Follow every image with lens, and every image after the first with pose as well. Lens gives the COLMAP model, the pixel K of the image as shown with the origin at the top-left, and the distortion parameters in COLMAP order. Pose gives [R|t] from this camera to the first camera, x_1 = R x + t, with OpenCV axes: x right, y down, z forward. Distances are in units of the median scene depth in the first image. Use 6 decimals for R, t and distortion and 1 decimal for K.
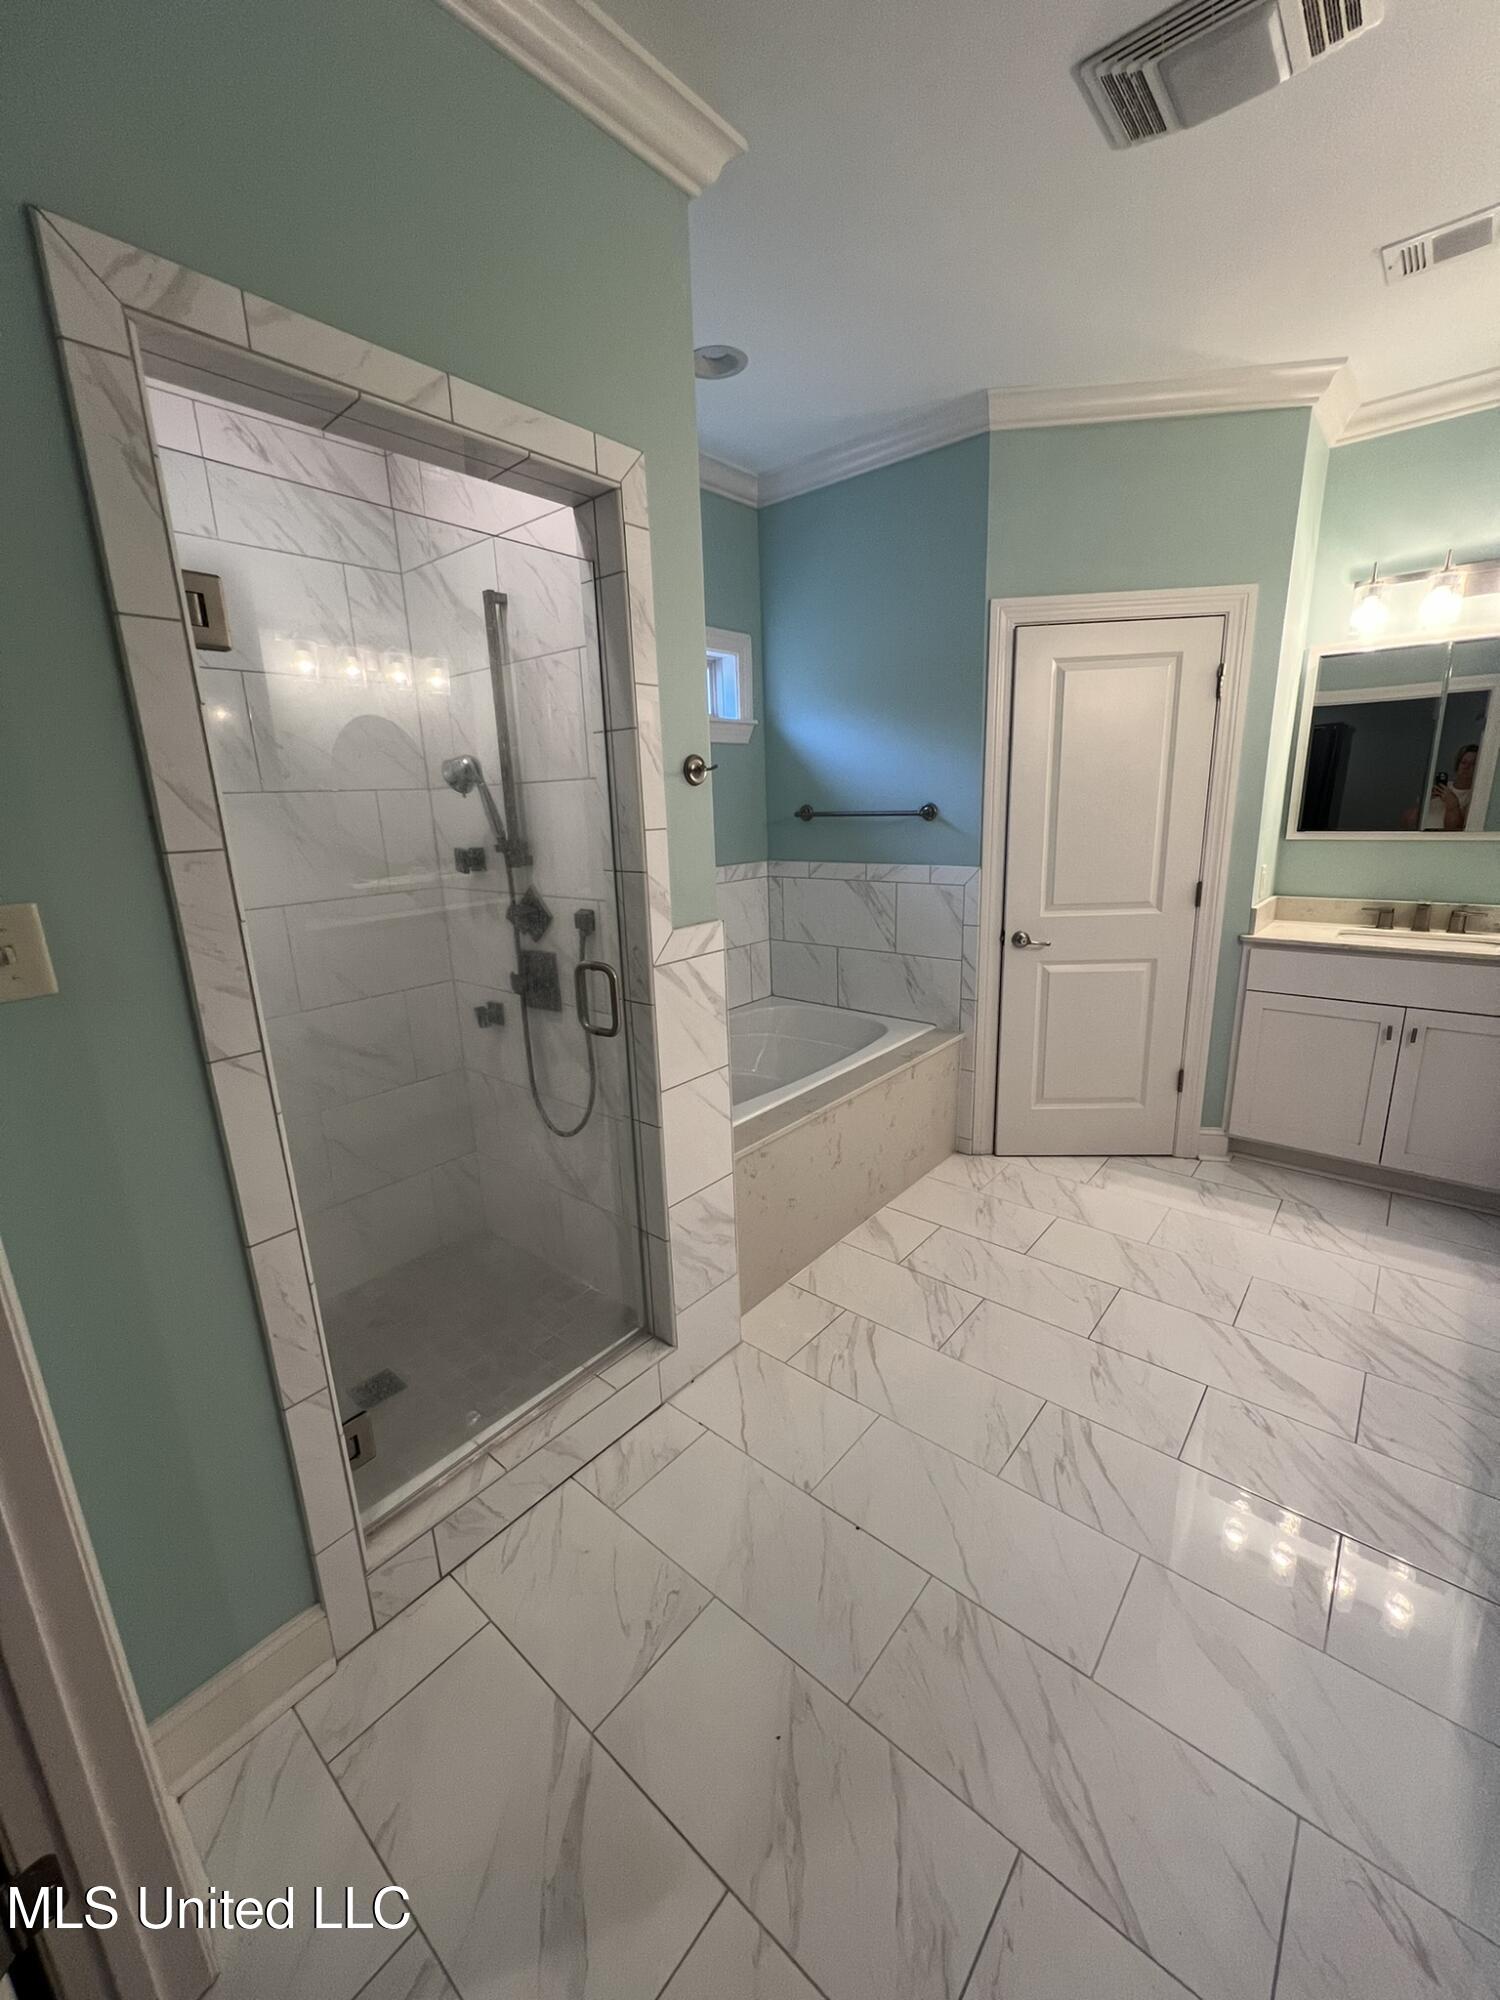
lens RADIAL K [[795.9, 0, 743.2], [0, 795.9, 1000.1], [0, 0, 1]] dist [-0.007867, 0.000265]
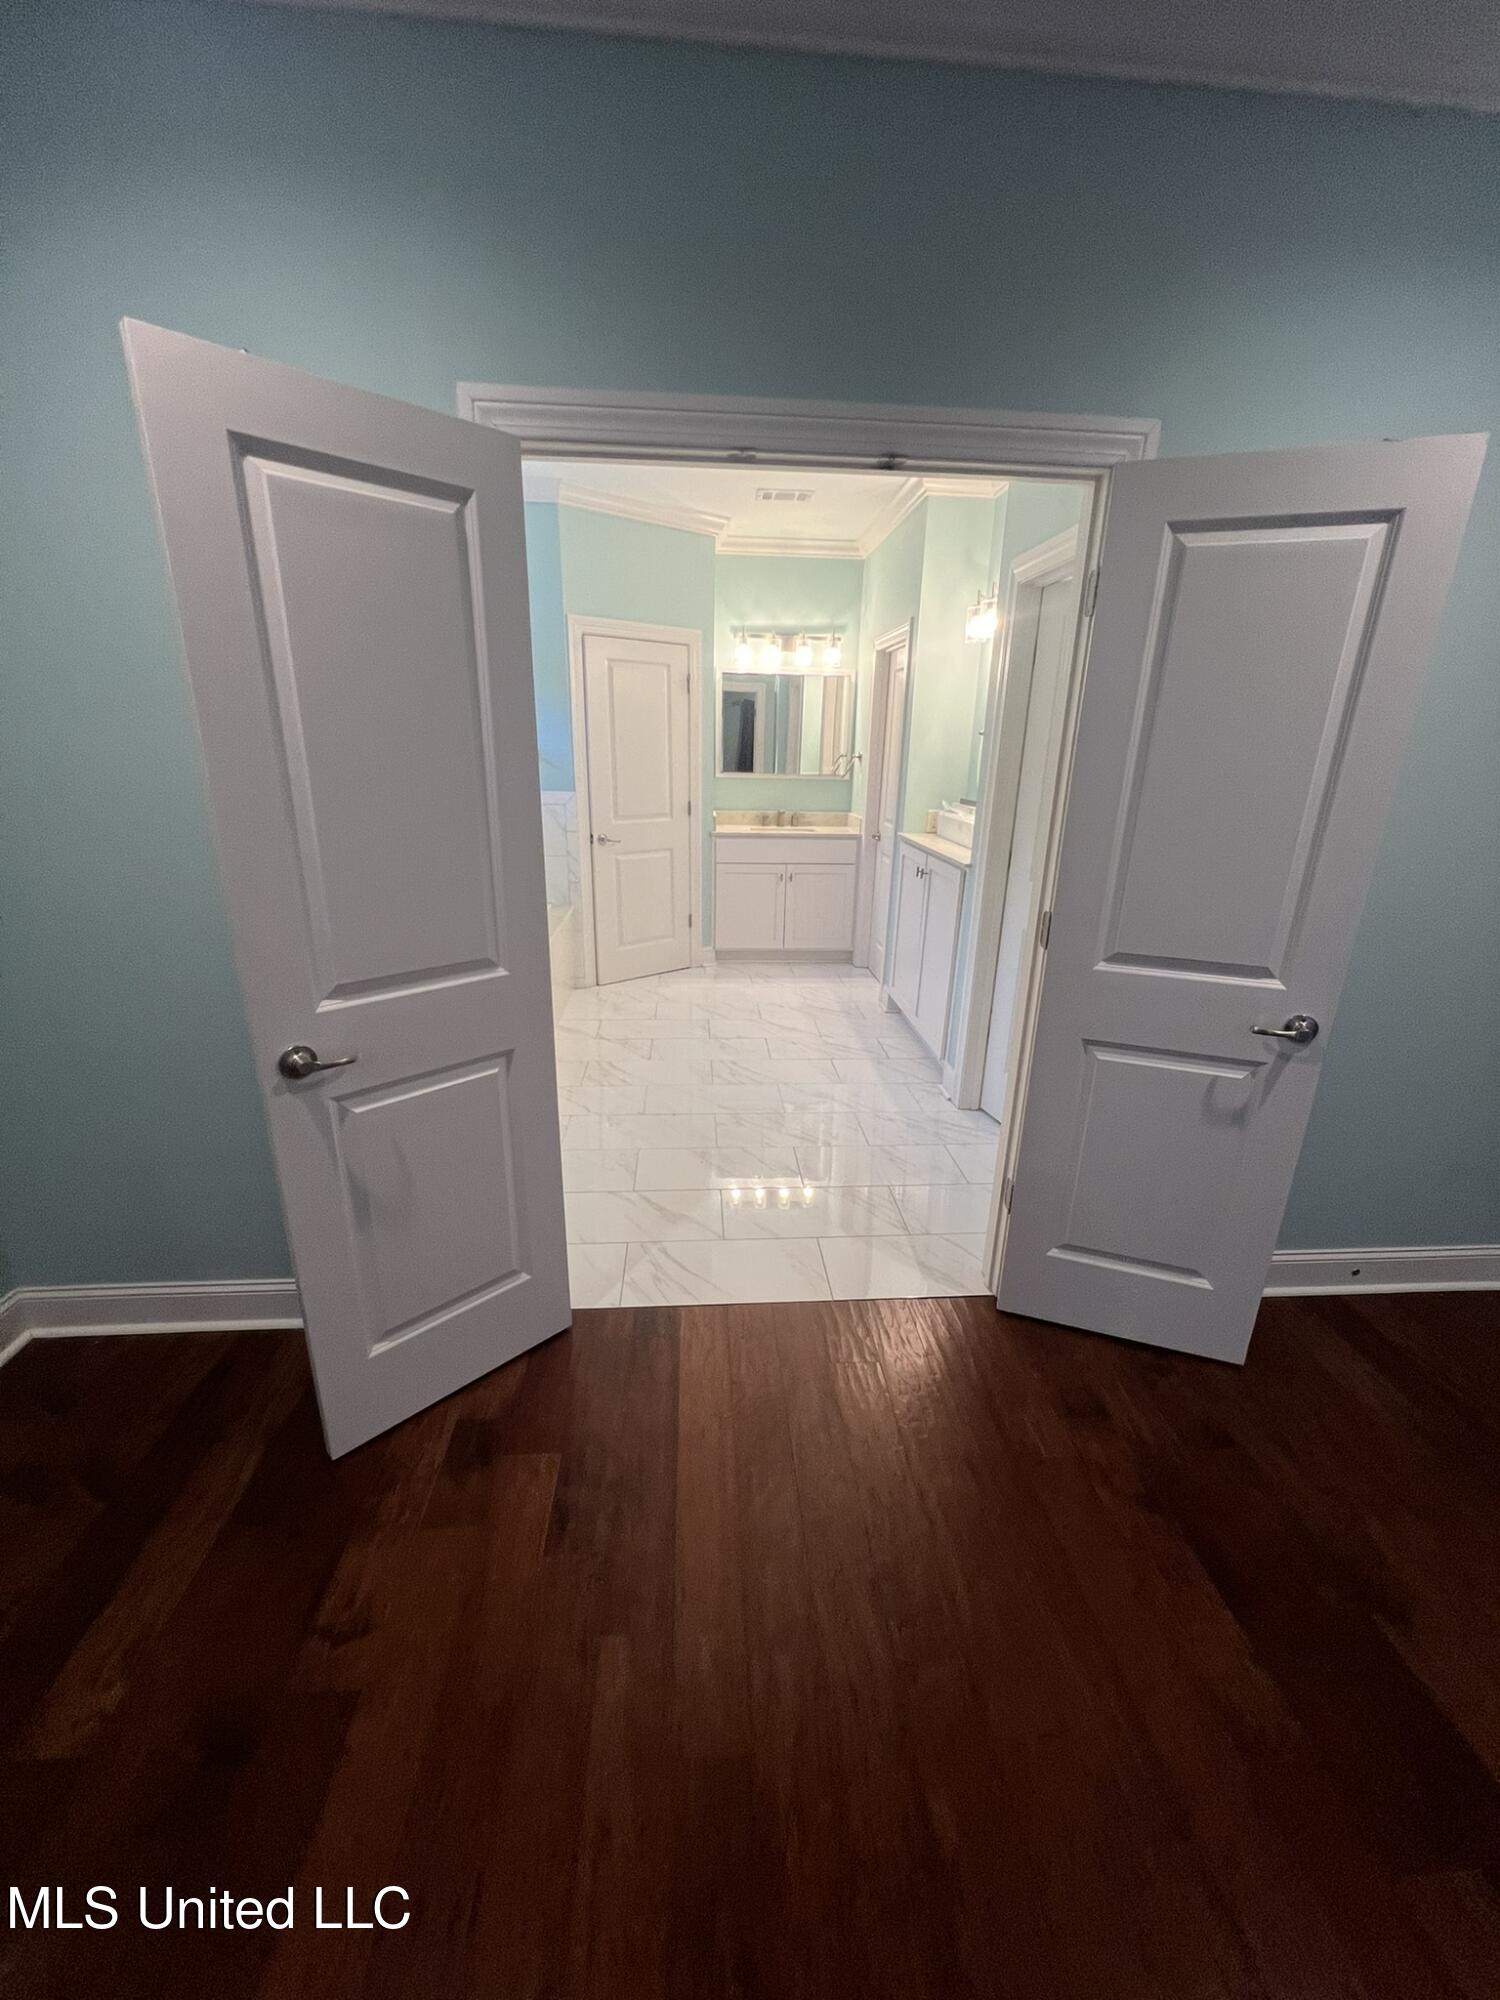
lens RADIAL K [[795.9, 0, 751.2], [0, 795.9, 1004.3], [0, 0, 1]] dist [-0.007867, 0.000265]
pose [[0.707076, -0.175277, 0.685071, -0.584110], [0.130011, 0.984502, 0.117700, 0.099347], [-0.695083, 0.005843, 0.718905, -0.329591]]
